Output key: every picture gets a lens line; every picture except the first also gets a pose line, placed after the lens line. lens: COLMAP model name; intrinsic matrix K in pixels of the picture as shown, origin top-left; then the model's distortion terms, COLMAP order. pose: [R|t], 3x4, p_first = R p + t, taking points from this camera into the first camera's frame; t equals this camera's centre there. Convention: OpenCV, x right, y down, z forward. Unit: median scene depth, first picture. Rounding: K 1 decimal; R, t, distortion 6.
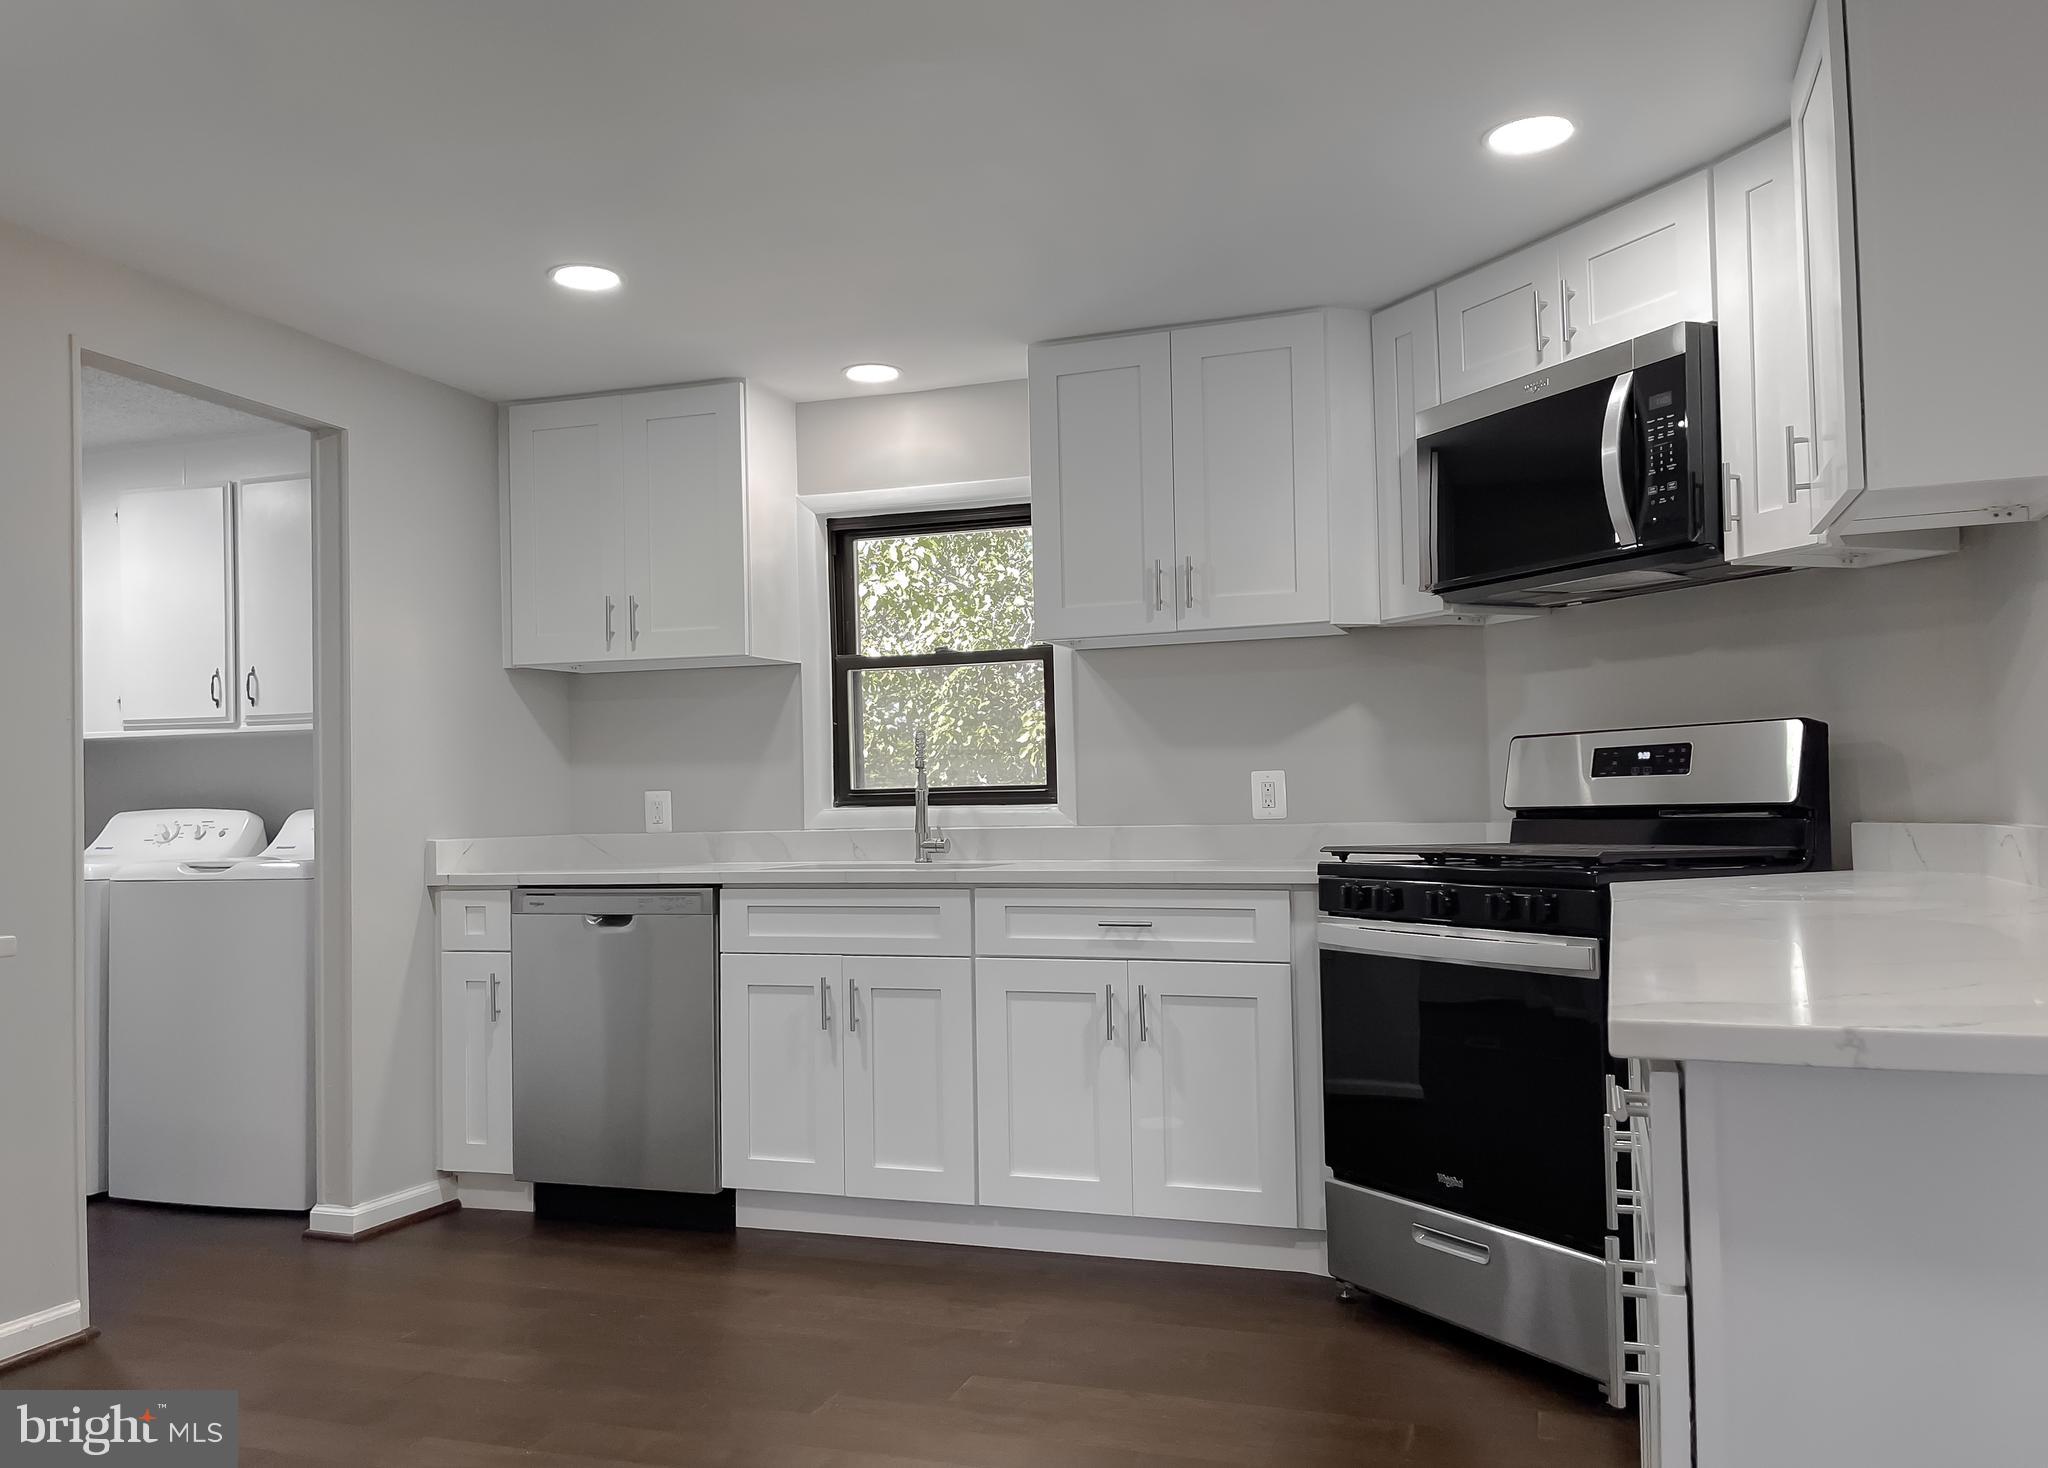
lens RADIAL K [[1605.8, 0, 1019.2], [0, 1605.8, 755.0], [0, 0, 1]] dist [0.051796, -0.002965]
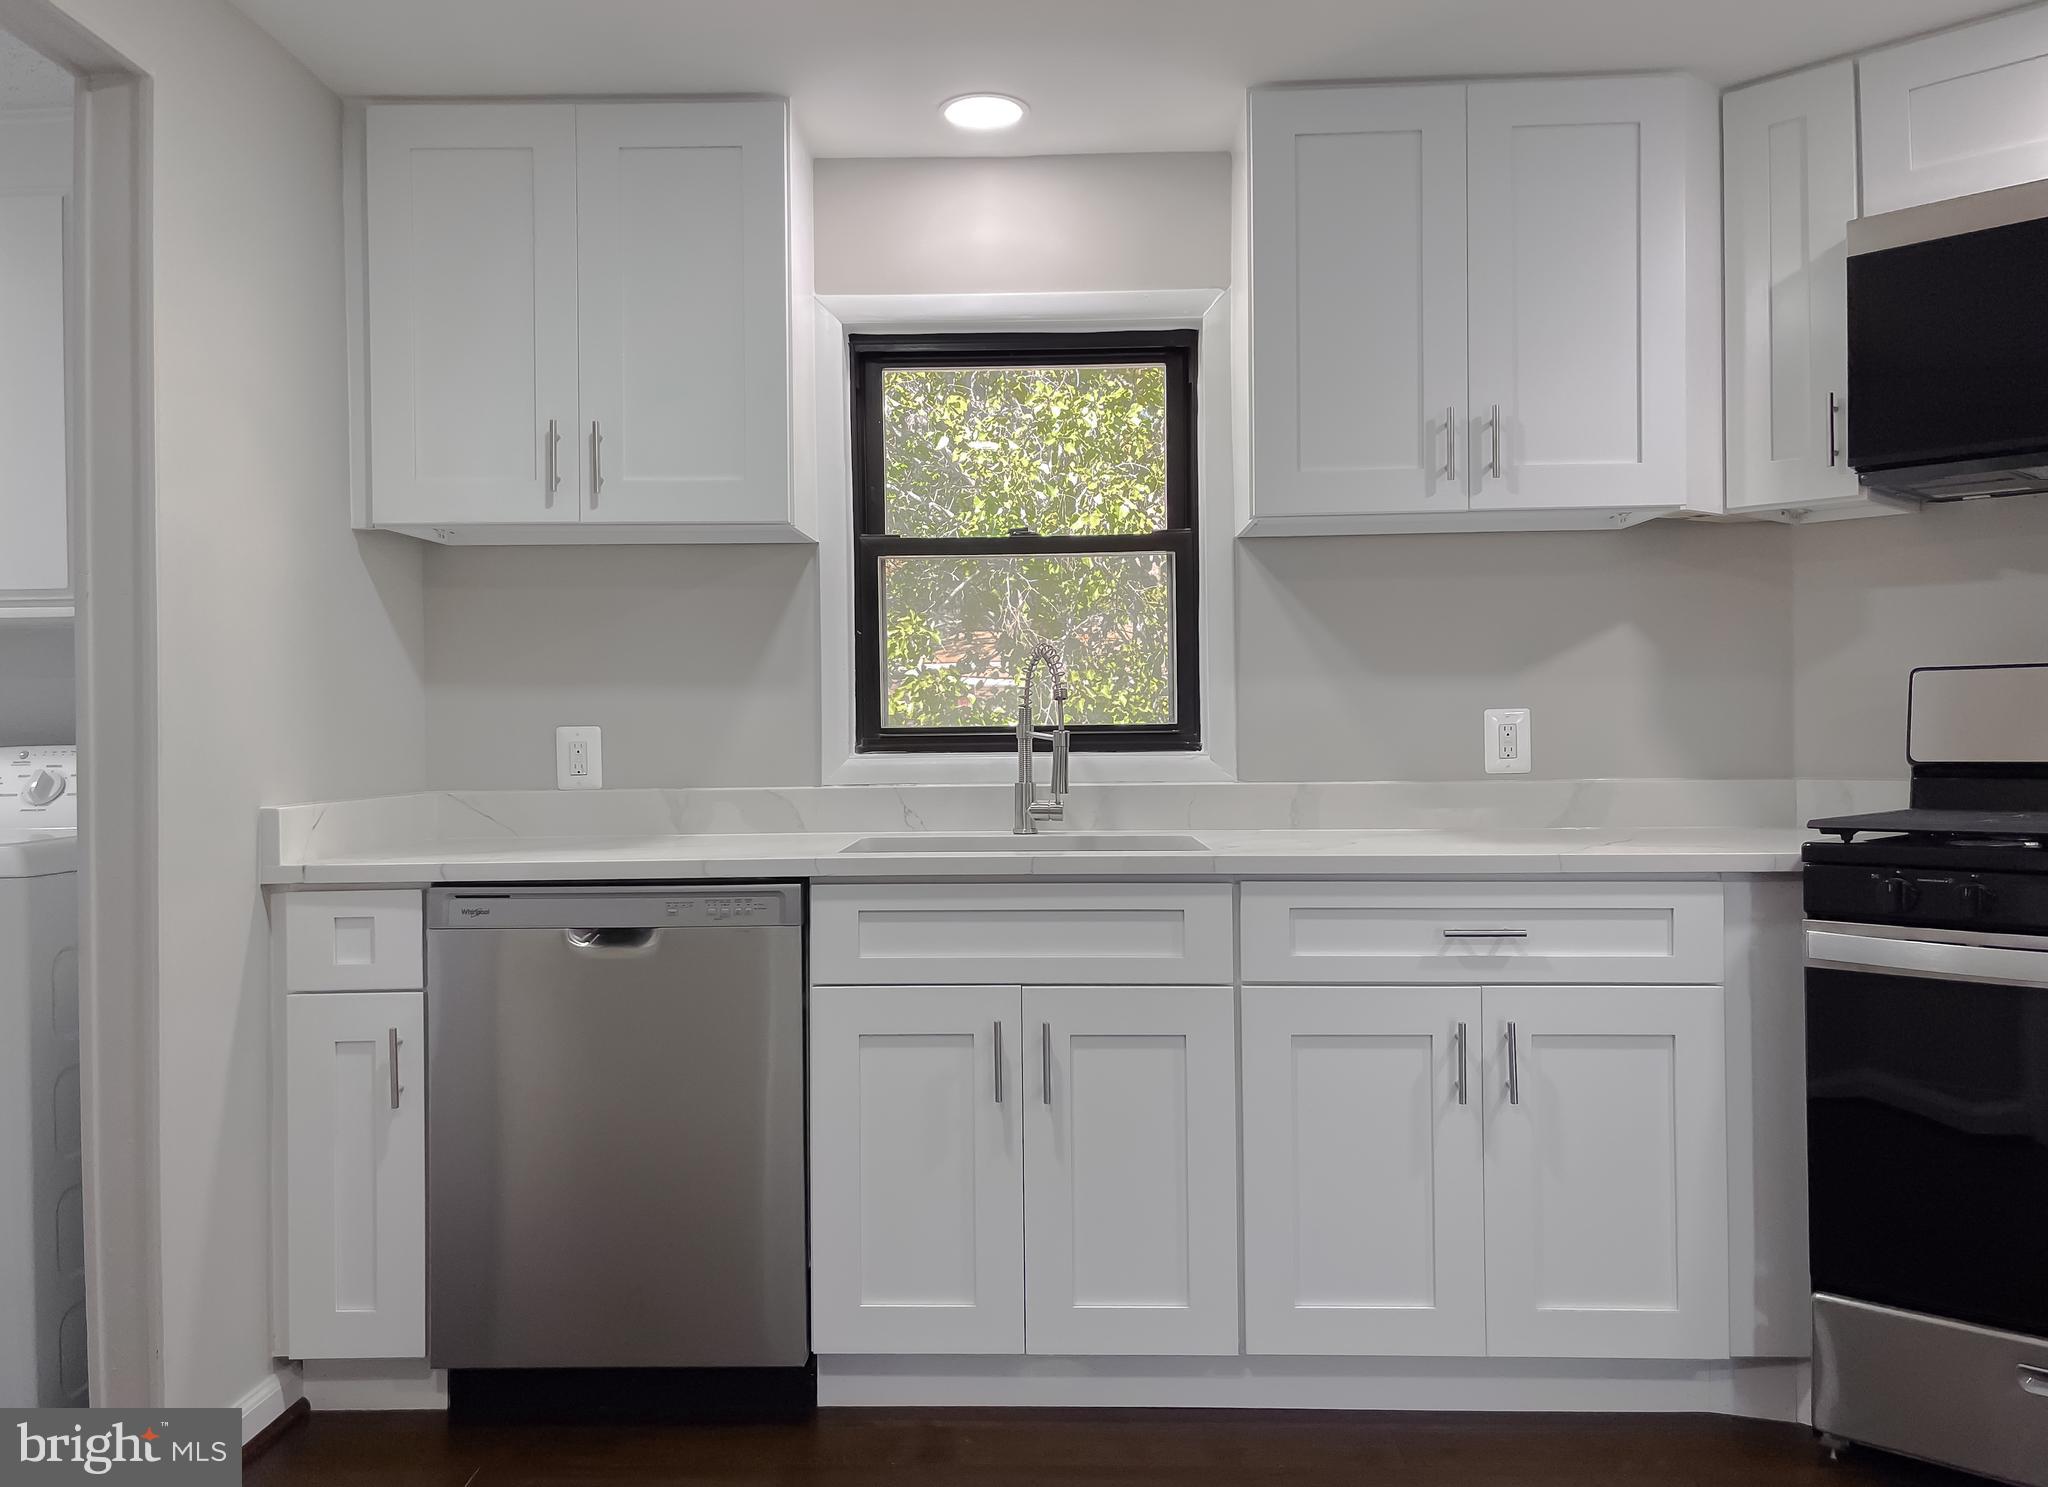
lens RADIAL K [[1555.9, 0, 1019.2], [0, 1555.9, 724.2], [0, 0, 1]] dist [0.022873, -0.004717]
pose [[0.951352, 0.010124, 0.307939, -0.301248], [-0.016845, 0.999674, 0.019177, 0.007171], [-0.307644, -0.023431, 0.951213, 0.402067]]
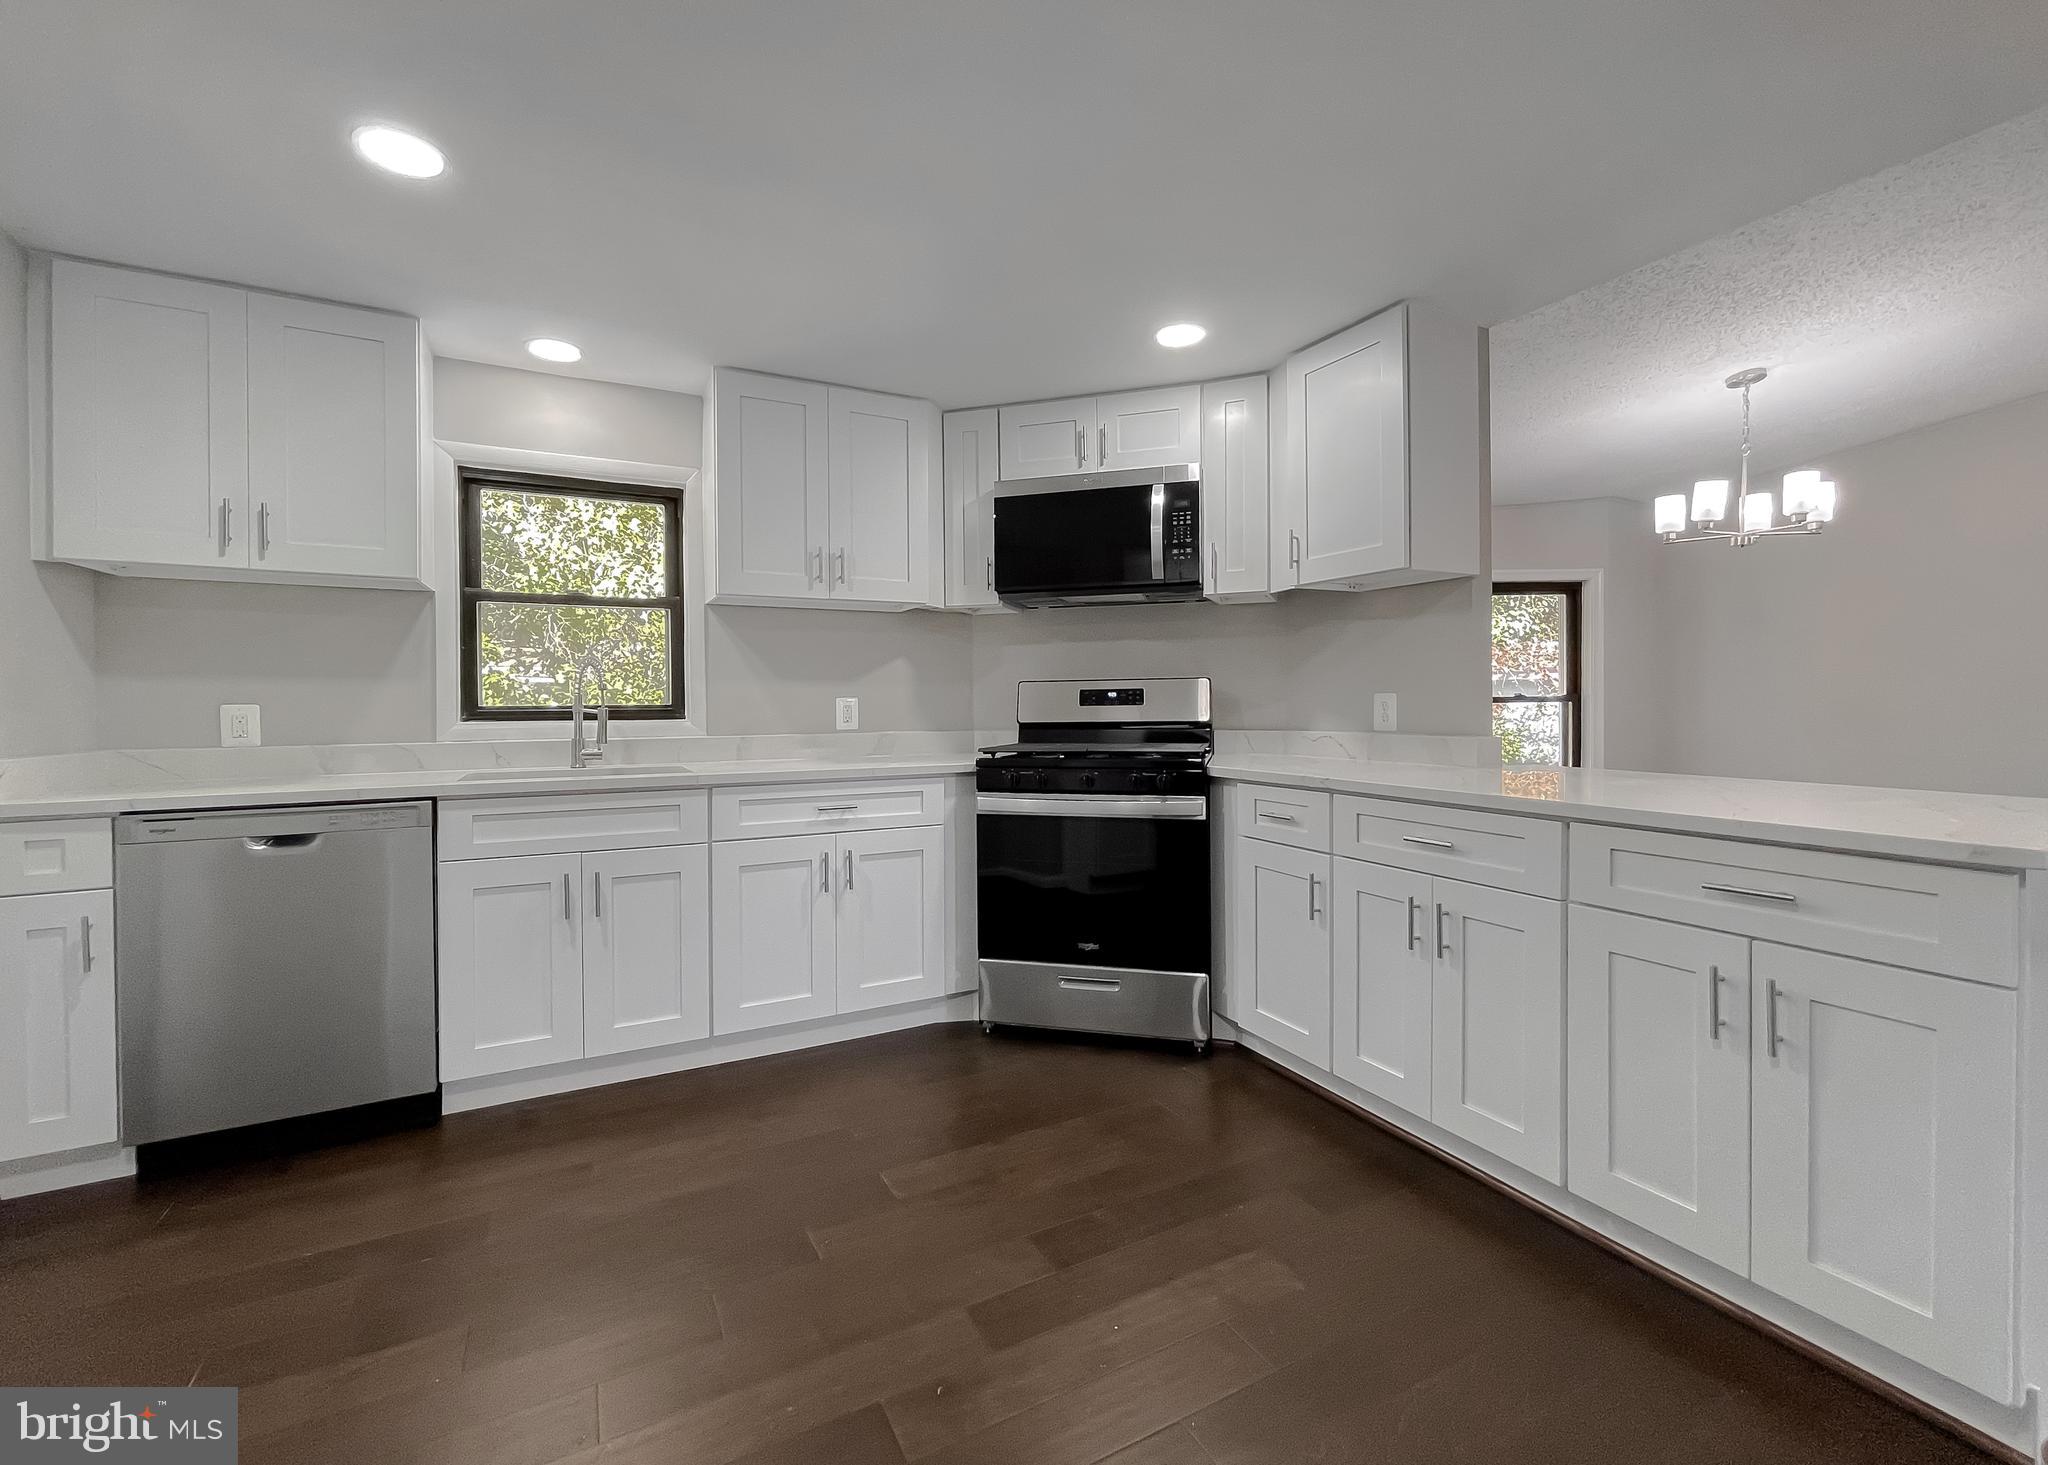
lens RADIAL K [[856.9, 0, 1013.9], [0, 856.9, 710.0], [0, 0, 1]] dist [0.002205, 0.000406]
pose [[0.685349, 0.009967, 0.728147, -0.340757], [-0.027166, 0.999560, 0.011887, 0.007760], [-0.727708, -0.027928, 0.685318, 0.356605]]
